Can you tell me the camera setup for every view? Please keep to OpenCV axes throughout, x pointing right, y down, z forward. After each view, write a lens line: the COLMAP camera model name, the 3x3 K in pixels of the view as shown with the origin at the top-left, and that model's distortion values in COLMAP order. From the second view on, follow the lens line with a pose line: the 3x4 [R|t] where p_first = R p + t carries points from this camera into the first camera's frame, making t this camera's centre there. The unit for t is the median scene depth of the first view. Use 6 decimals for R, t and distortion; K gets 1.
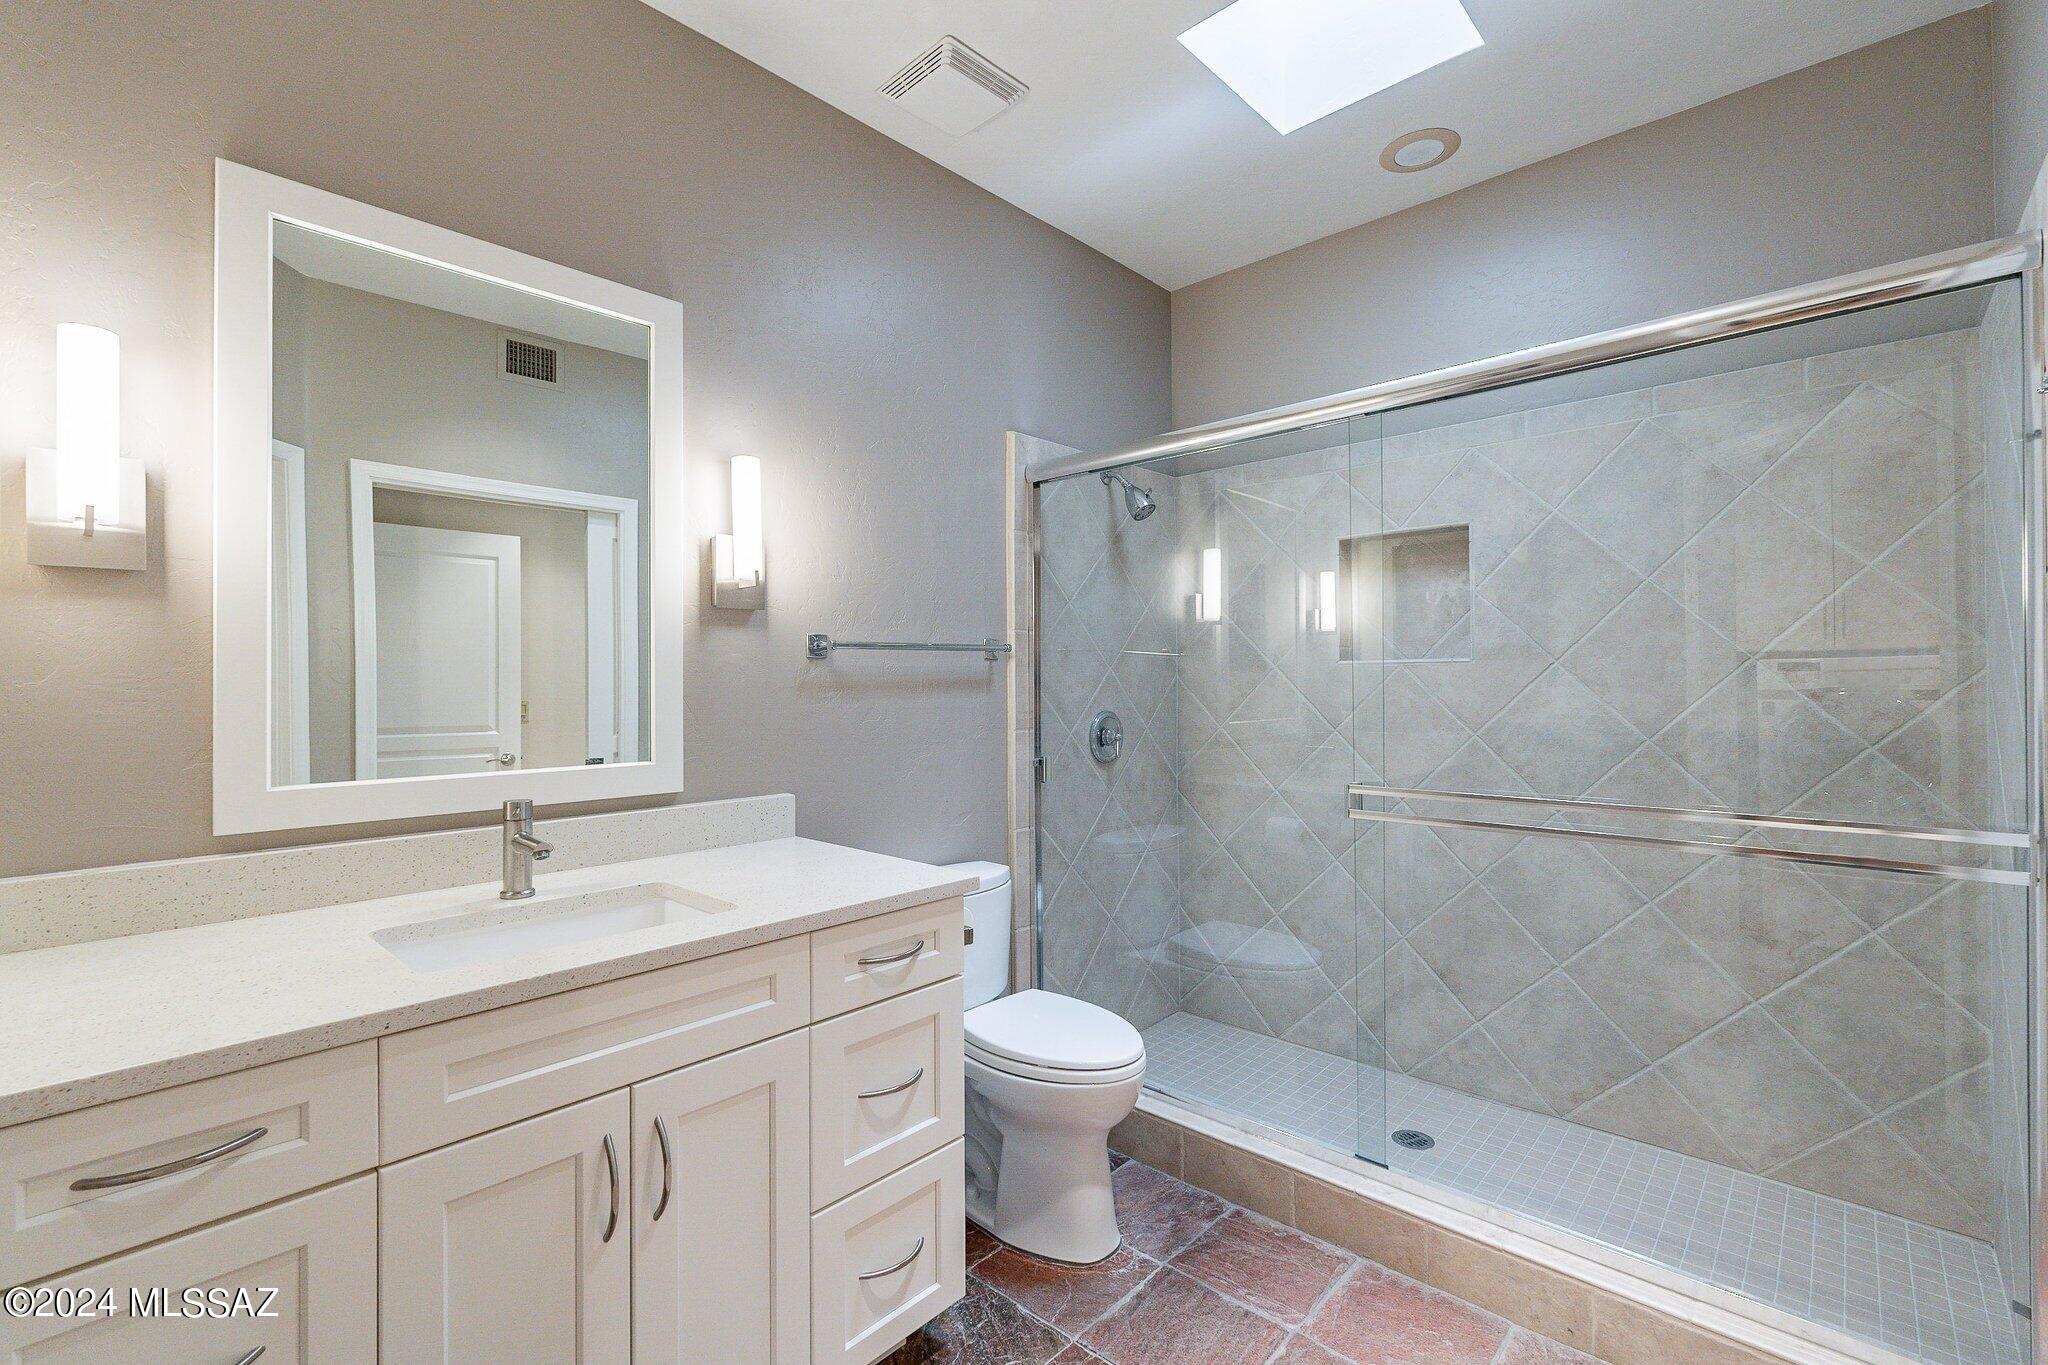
lens RADIAL K [[899.5, 0, 1137.3], [0, 899.5, 677.5], [0, 0, 1]] dist [-0.000897, -0.000380]
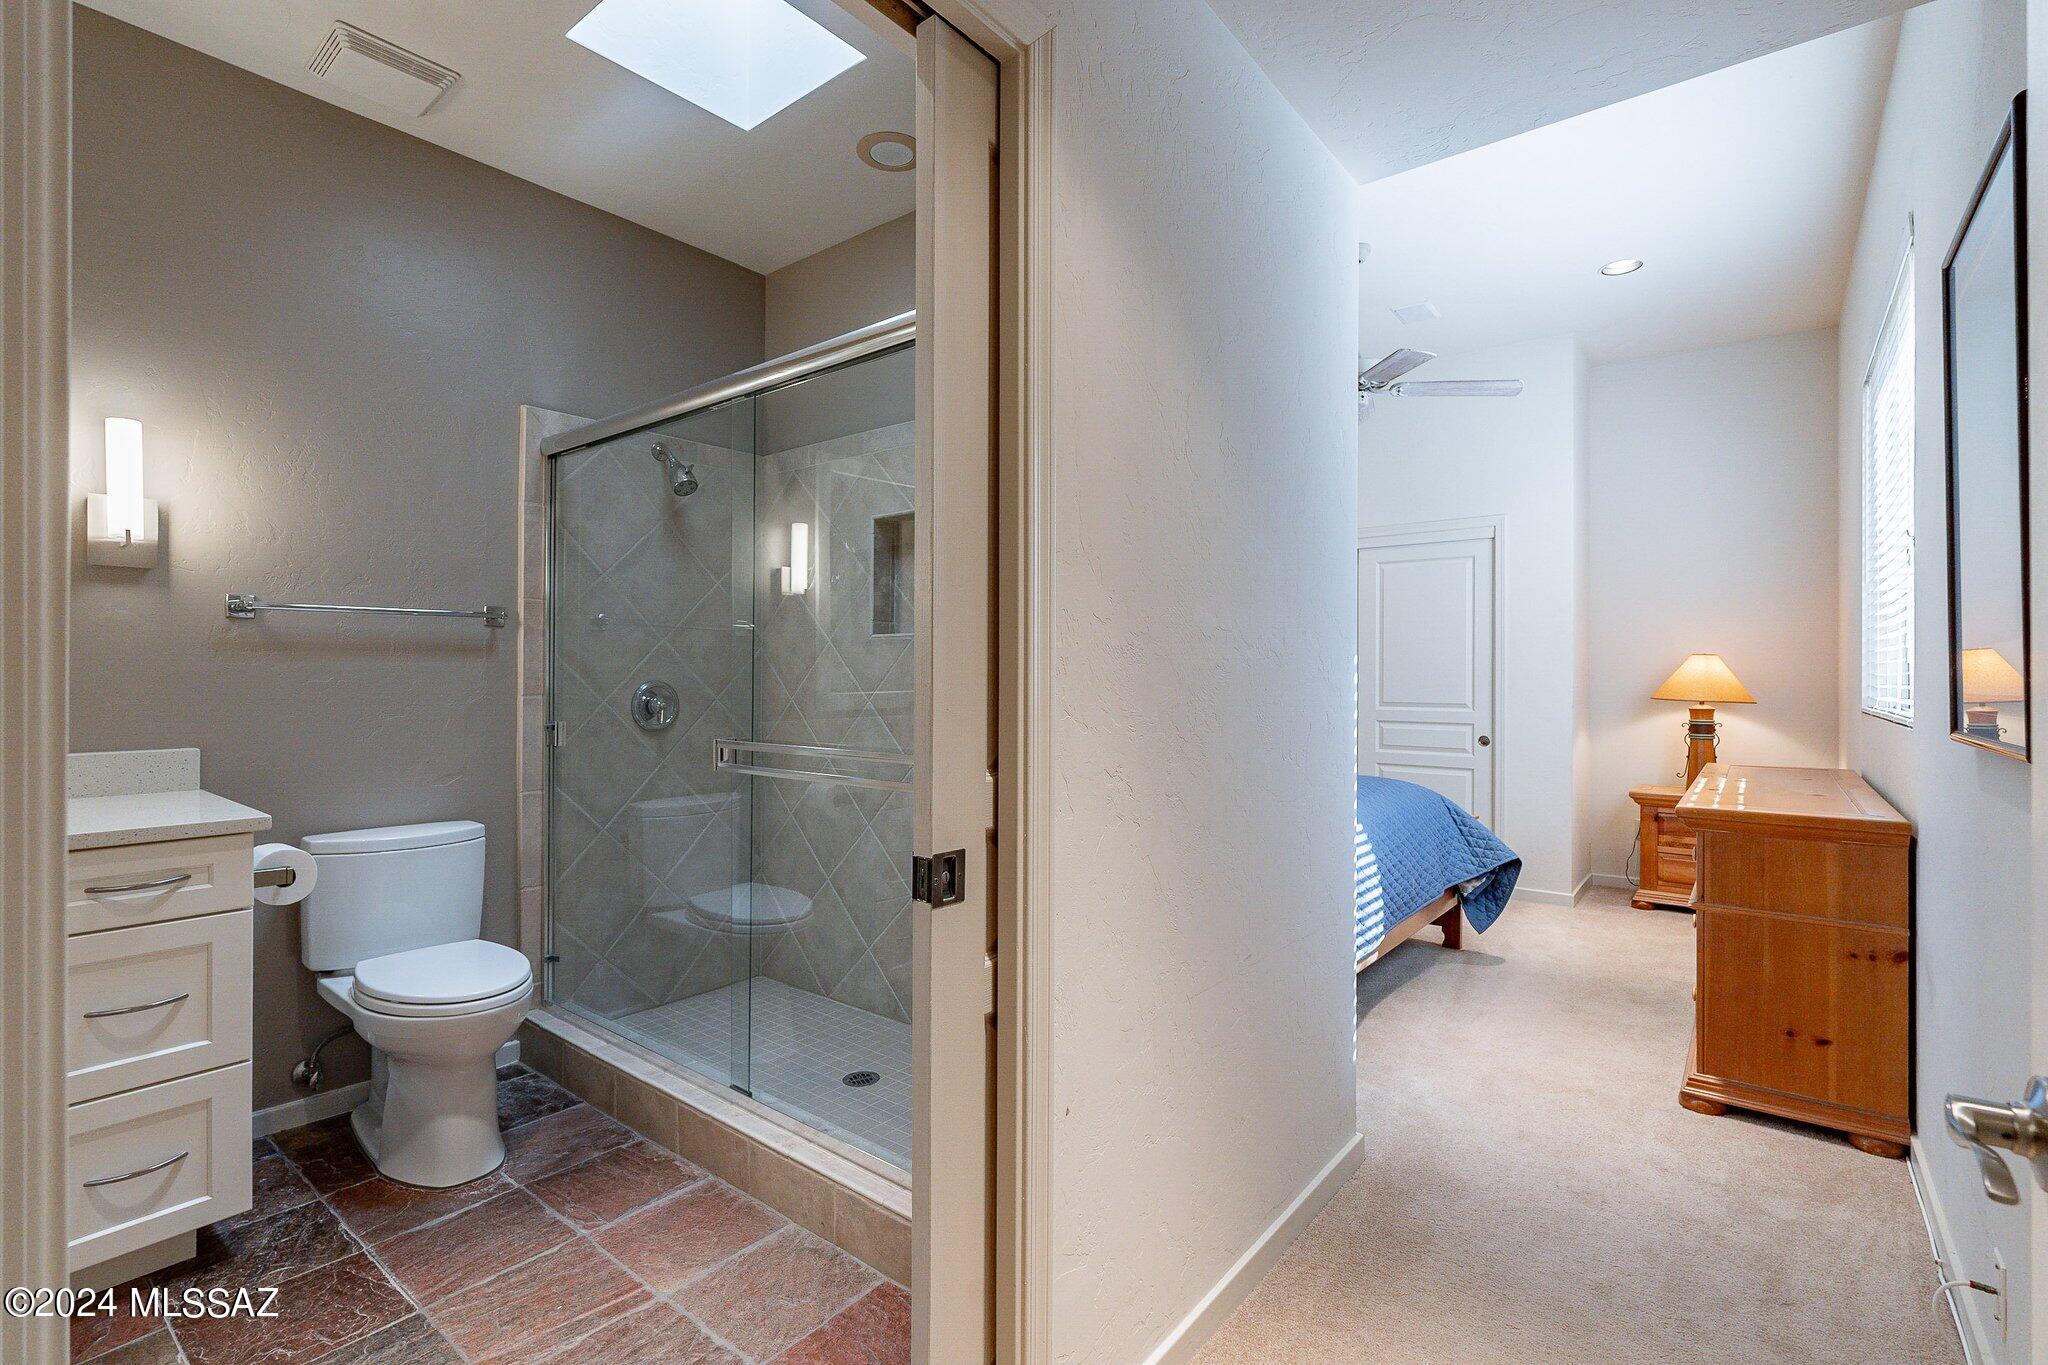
lens RADIAL K [[899.5, 0, 937.3], [0, 899.5, 663.7], [0, 0, 1]] dist [-0.000897, -0.000380]
pose [[0.998225, 0.004463, 0.059388, 0.319406], [-0.004563, 0.999988, 0.001545, 0.020999], [-0.059380, -0.001814, 0.998234, -0.062943]]
